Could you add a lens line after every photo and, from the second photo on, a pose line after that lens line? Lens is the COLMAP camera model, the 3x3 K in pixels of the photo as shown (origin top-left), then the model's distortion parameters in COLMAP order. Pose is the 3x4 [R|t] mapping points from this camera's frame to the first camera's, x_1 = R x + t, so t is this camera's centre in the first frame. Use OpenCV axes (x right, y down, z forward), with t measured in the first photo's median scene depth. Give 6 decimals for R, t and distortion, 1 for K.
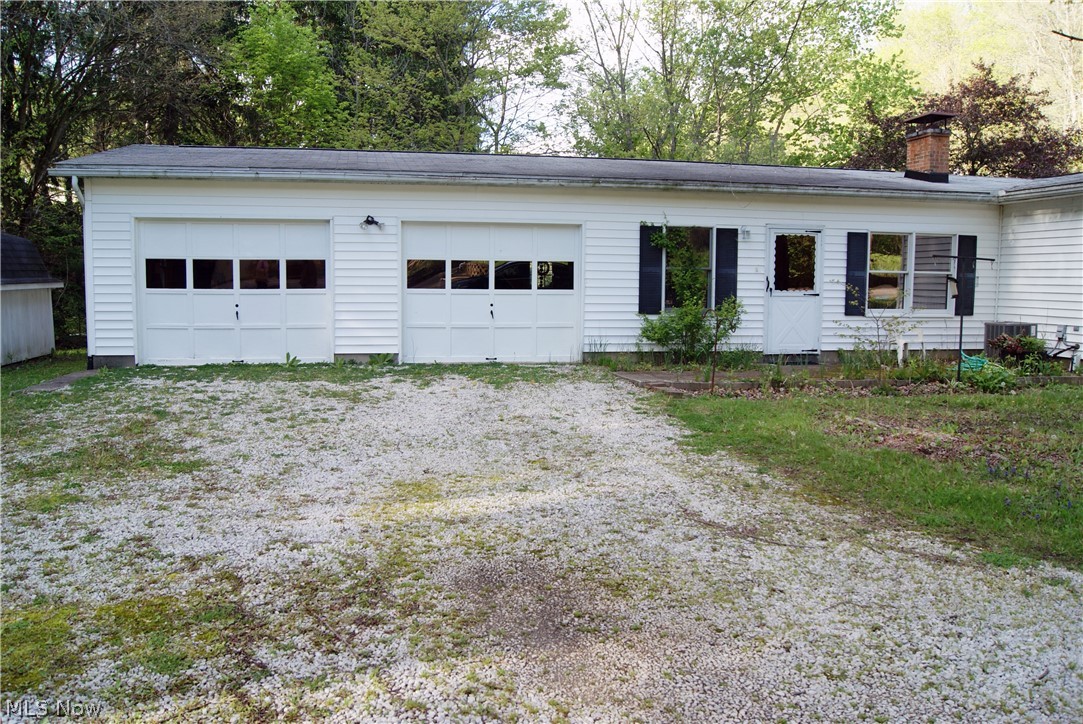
lens RADIAL K [[839.6, 0, 540.5], [0, 839.6, 359.1], [0, 0, 1]] dist [-0.067267, 0.005121]
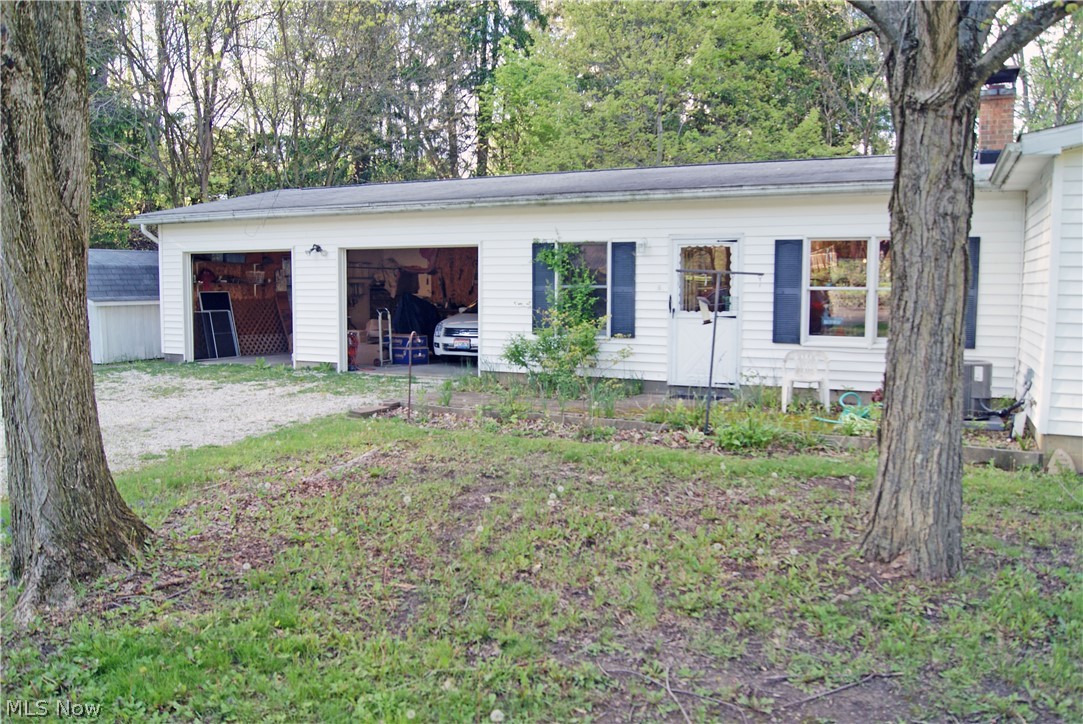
lens RADIAL K [[839.6, 0, 540.2], [0, 839.6, 363.8], [0, 0, 1]] dist [-0.067267, 0.005121]
pose [[0.804289, 0.046562, -0.592411, 0.692102], [-0.057140, 0.998366, 0.000893, -0.020997], [0.591485, 0.033132, 0.805635, 0.224507]]
